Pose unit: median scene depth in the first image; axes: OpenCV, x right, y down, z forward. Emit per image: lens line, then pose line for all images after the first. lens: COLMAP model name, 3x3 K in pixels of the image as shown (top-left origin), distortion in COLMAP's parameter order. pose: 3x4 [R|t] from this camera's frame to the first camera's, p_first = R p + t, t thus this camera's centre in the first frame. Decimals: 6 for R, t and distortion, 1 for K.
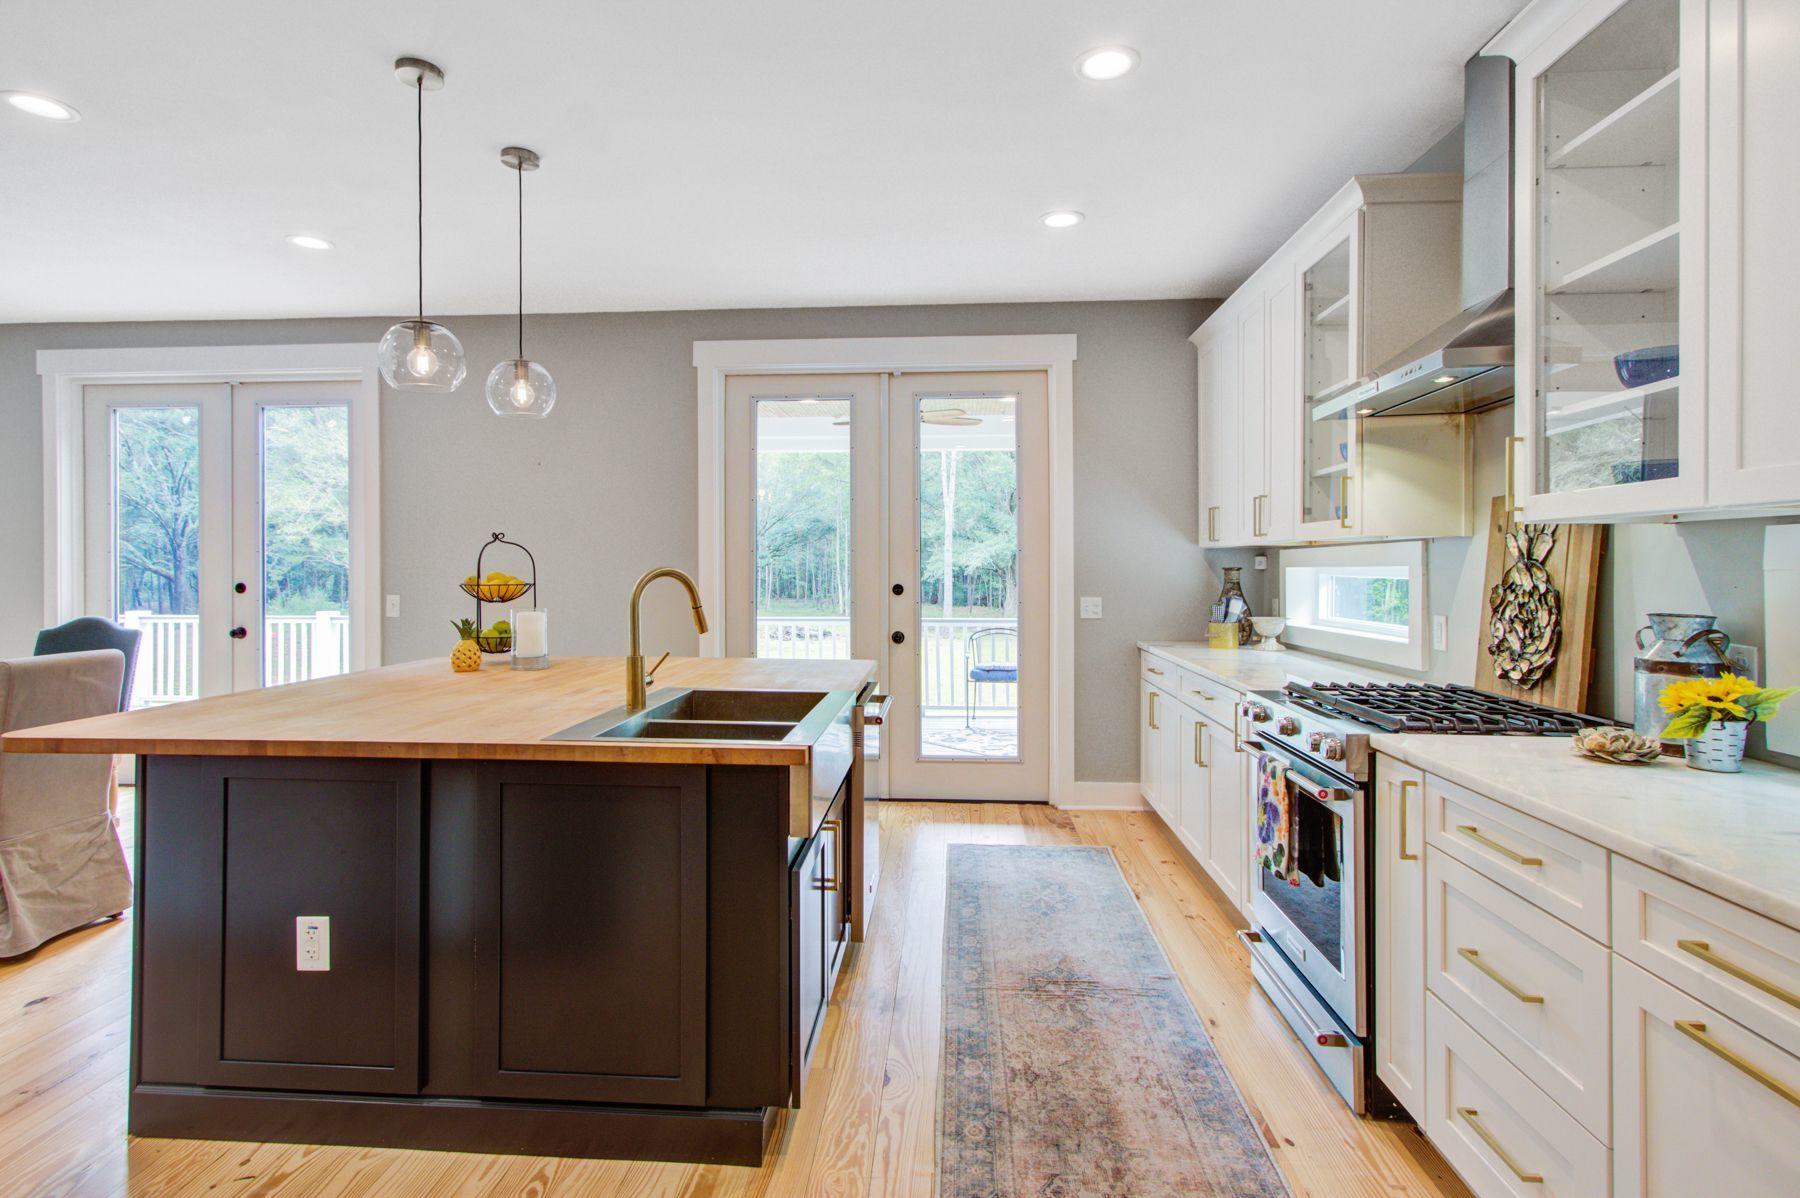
lens RADIAL K [[861.5, 0, 882.2], [0, 861.5, 570.1], [0, 0, 1]] dist [-0.002292, -0.000489]
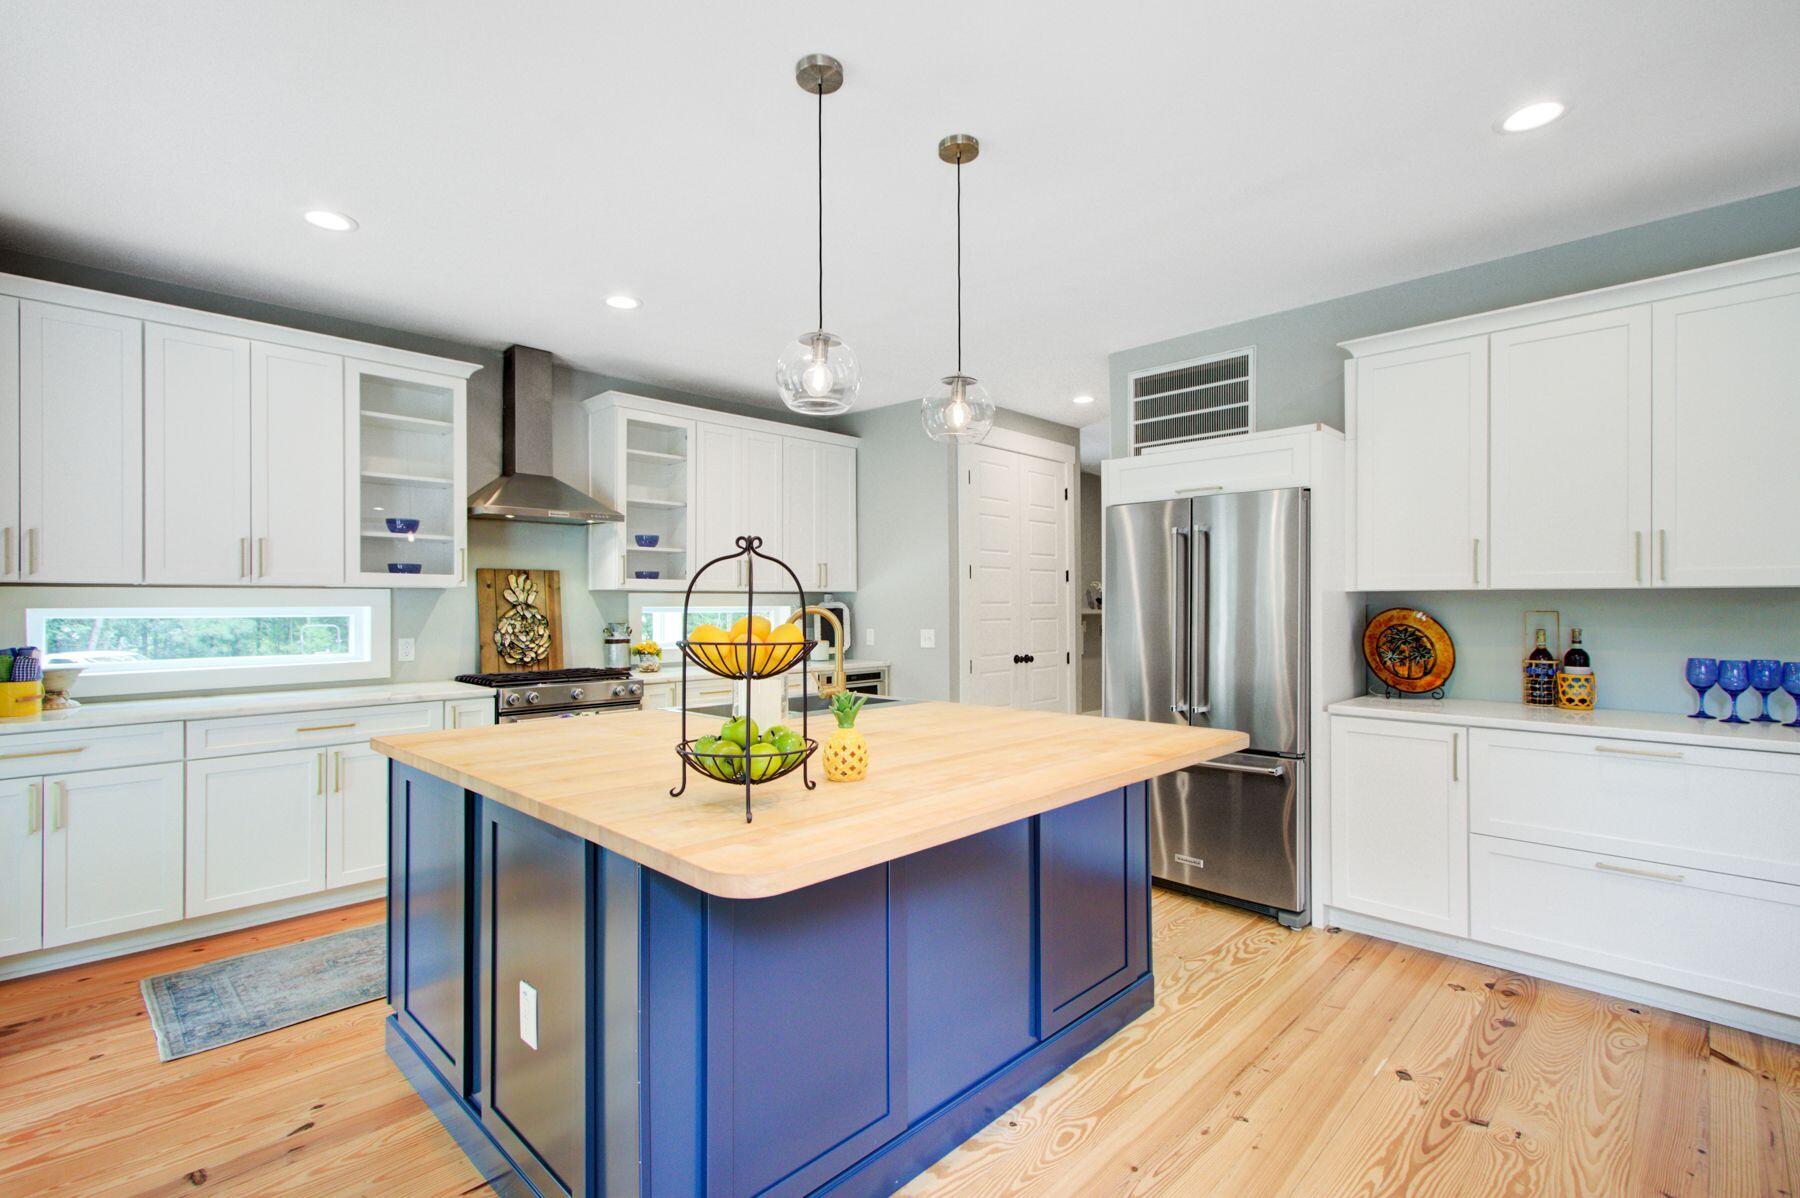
lens RADIAL K [[861.5, 0, 907.7], [0, 861.5, 599.7], [0, 0, 1]] dist [-0.002292, -0.000489]
pose [[-0.763925, 0.006457, 0.645273, -1.254044], [0.005620, 0.999979, -0.003352, -0.007746], [-0.645281, 0.001066, -0.763945, 1.949496]]
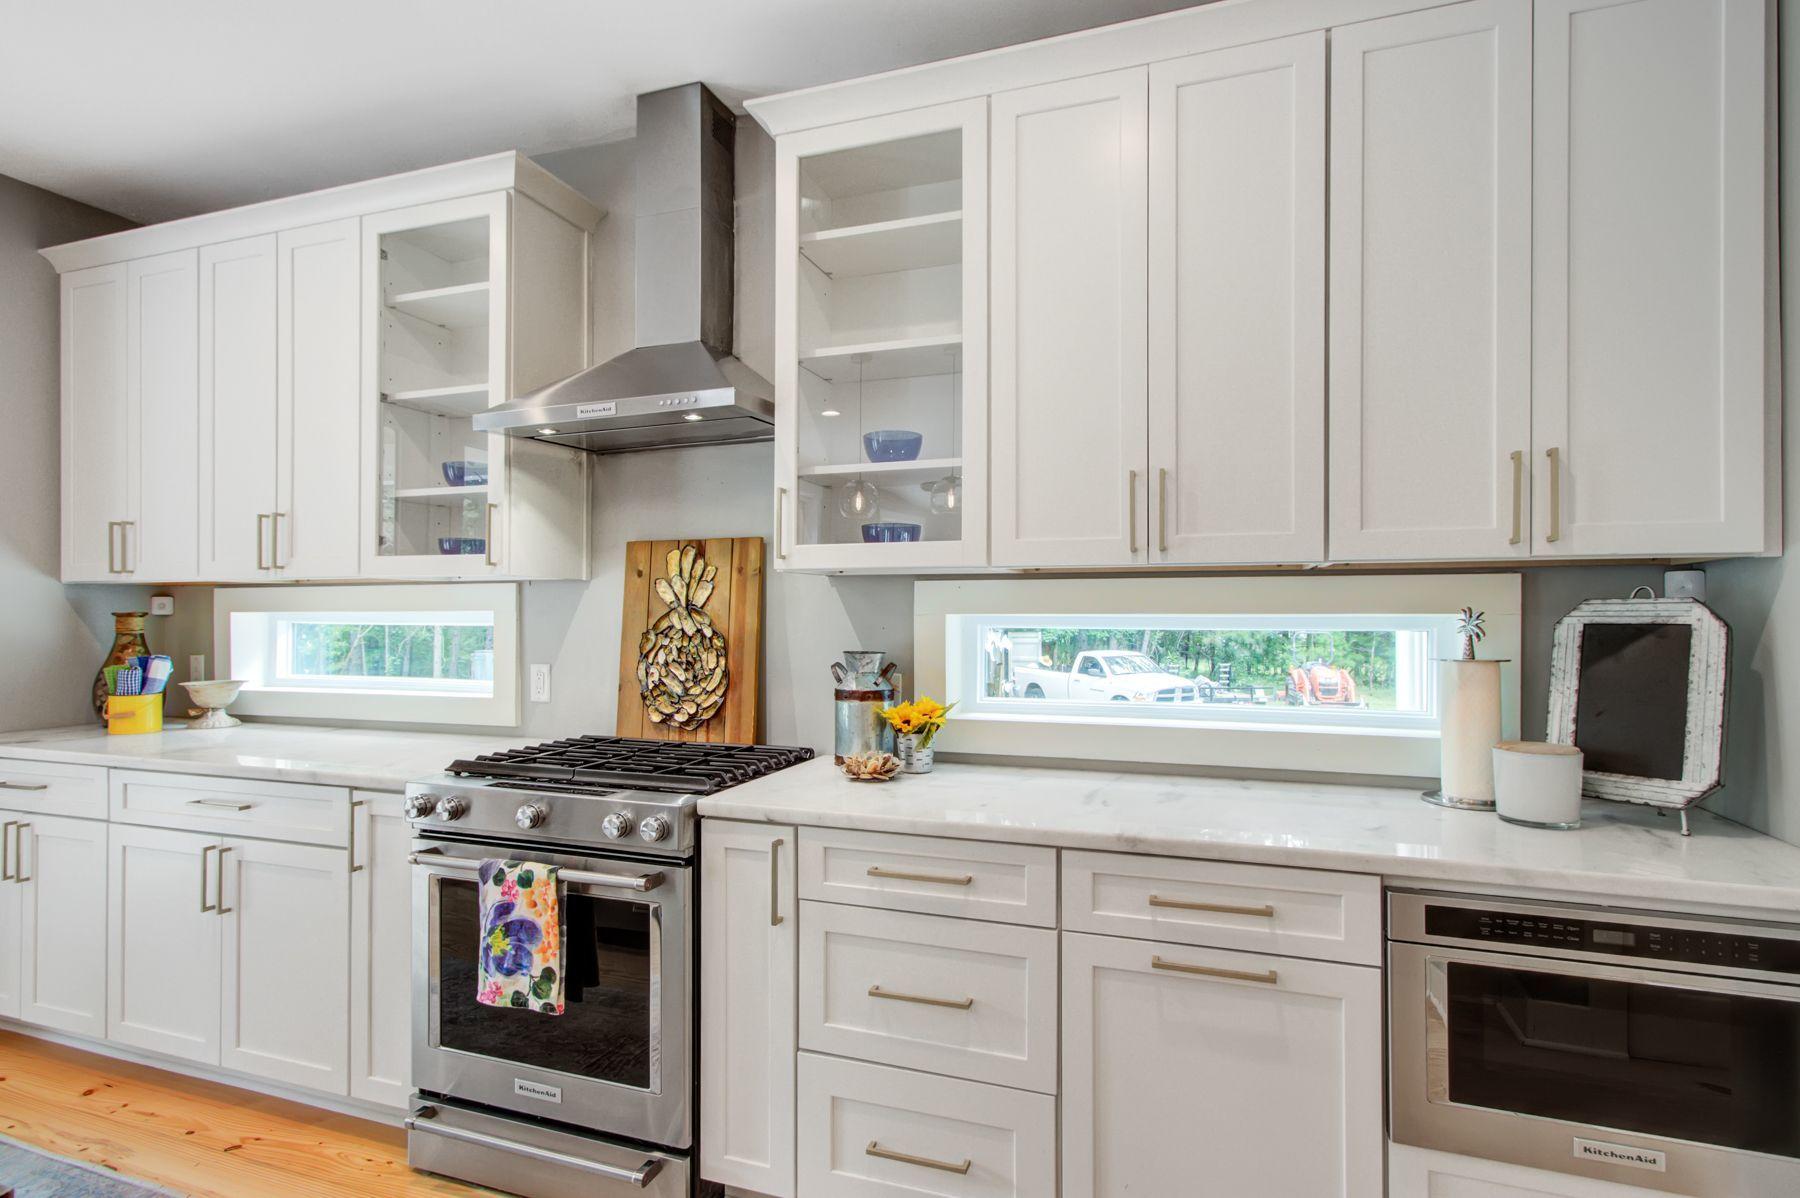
lens RADIAL K [[913.6, 0, 885.4], [0, 913.6, 606.4], [0, 0, 1]] dist [0.001105, 0.000609]
pose [[0.281651, 0.004281, 0.959507, -0.237152], [0.003385, 0.999979, -0.005455, -0.003670], [-0.959511, 0.004785, 0.281631, 0.452025]]
